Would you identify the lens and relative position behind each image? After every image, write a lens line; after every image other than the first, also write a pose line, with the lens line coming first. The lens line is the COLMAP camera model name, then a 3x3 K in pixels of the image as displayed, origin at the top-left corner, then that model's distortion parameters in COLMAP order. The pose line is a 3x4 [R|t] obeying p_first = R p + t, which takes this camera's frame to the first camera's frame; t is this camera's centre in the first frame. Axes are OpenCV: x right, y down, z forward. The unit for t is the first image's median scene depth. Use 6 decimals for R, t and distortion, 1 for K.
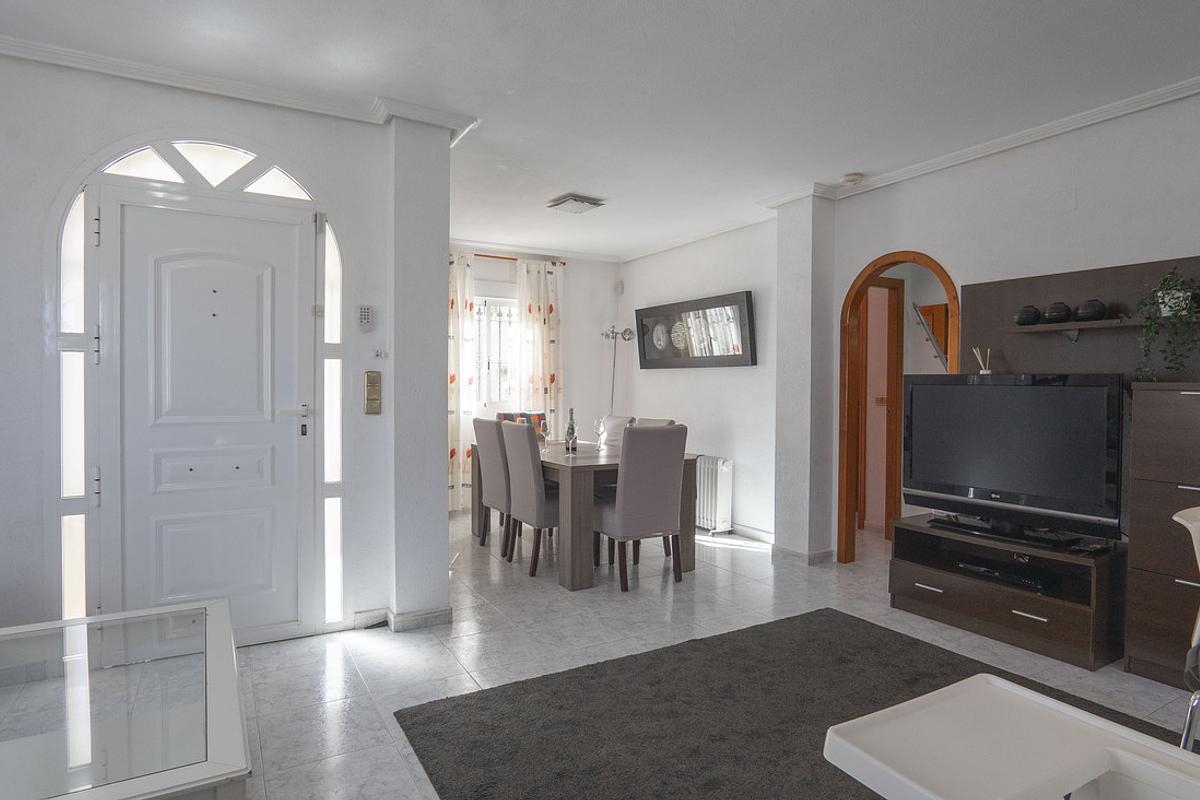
lens RADIAL K [[684.5, 0, 610.7], [0, 684.5, 408.5], [0, 0, 1]] dist [-0.034683, 0.012125]
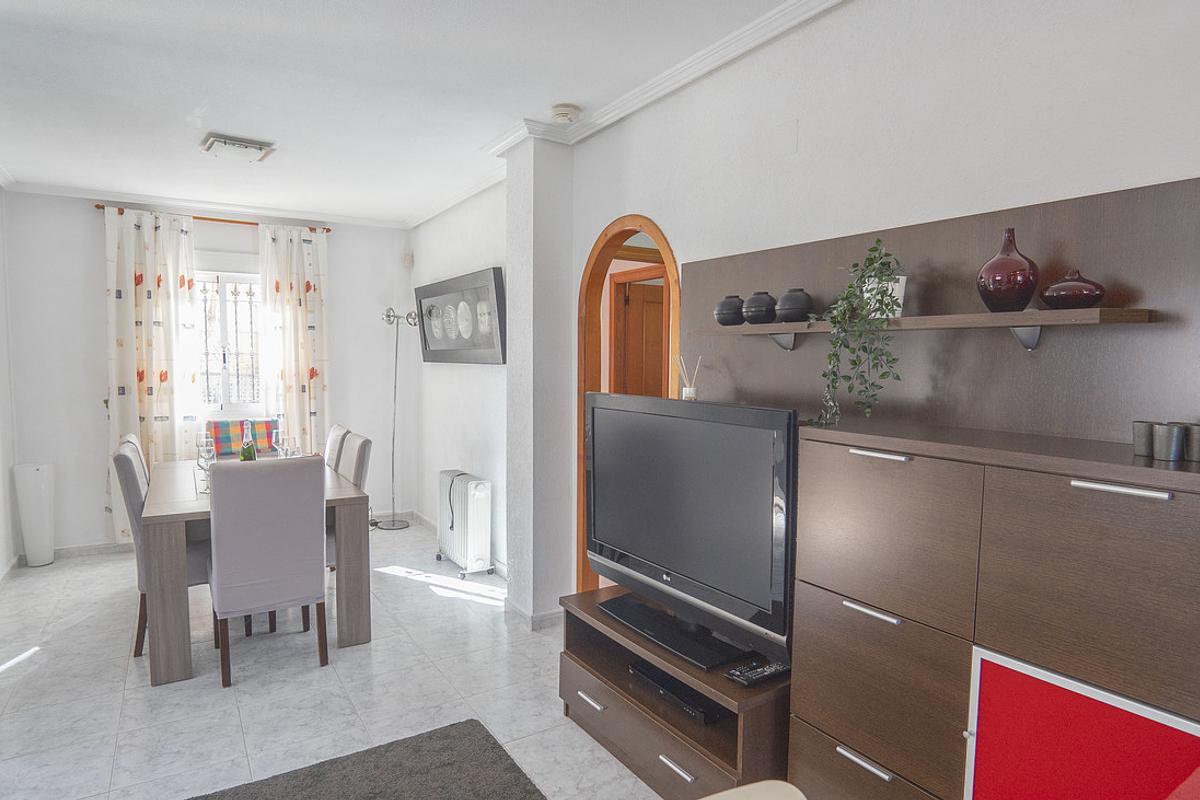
lens RADIAL K [[699.3, 0, 636.6], [0, 699.3, 421.5], [0, 0, 1]] dist [-0.033547, 0.000321]
pose [[0.998411, -0.001697, 0.056329, 0.266902], [-0.001497, 0.998395, 0.056620, -0.036242], [-0.056335, -0.056614, 0.996806, 0.165882]]
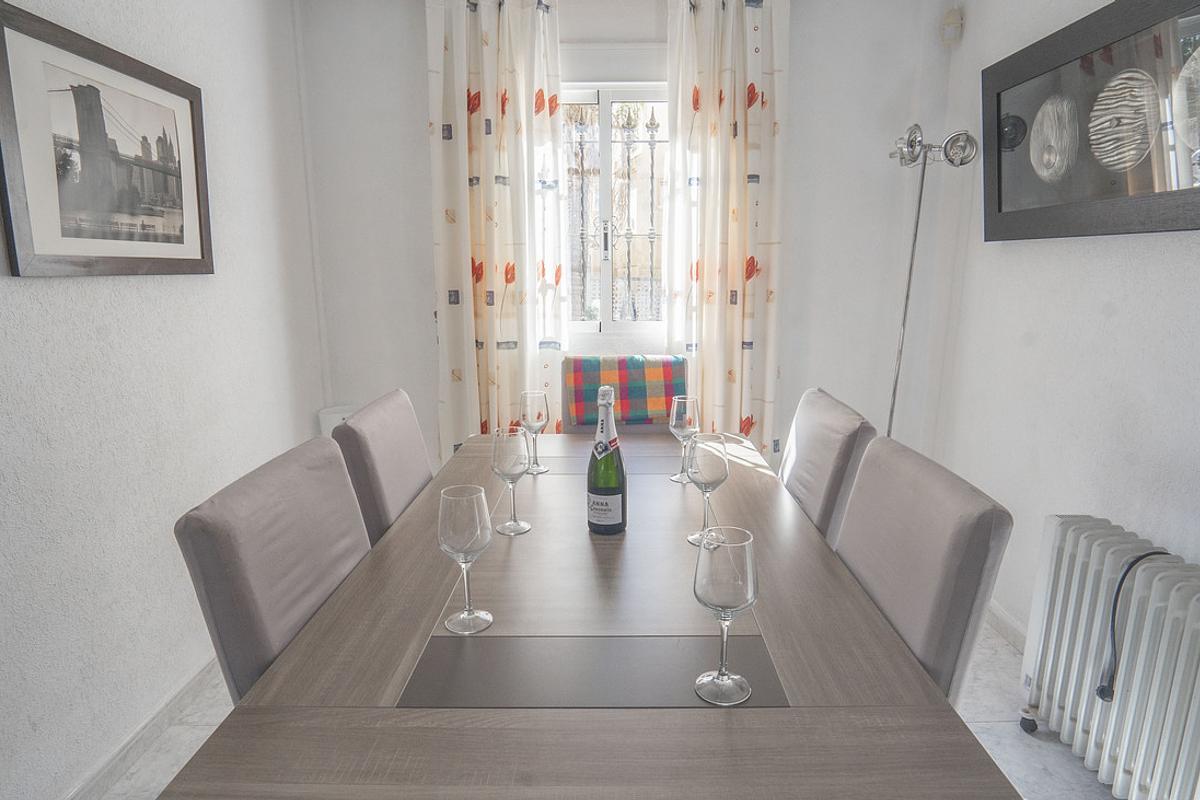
lens RADIAL K [[715.3, 0, 600.0], [0, 715.3, 400.0], [0, 0, 1]] dist [-0.064518, 0.033743]
pose [[0.855596, 0.085965, -0.510456, 0.070151], [-0.005622, 0.987599, 0.156896, -0.033881], [0.517614, -0.131370, 0.845469, 0.605741]]
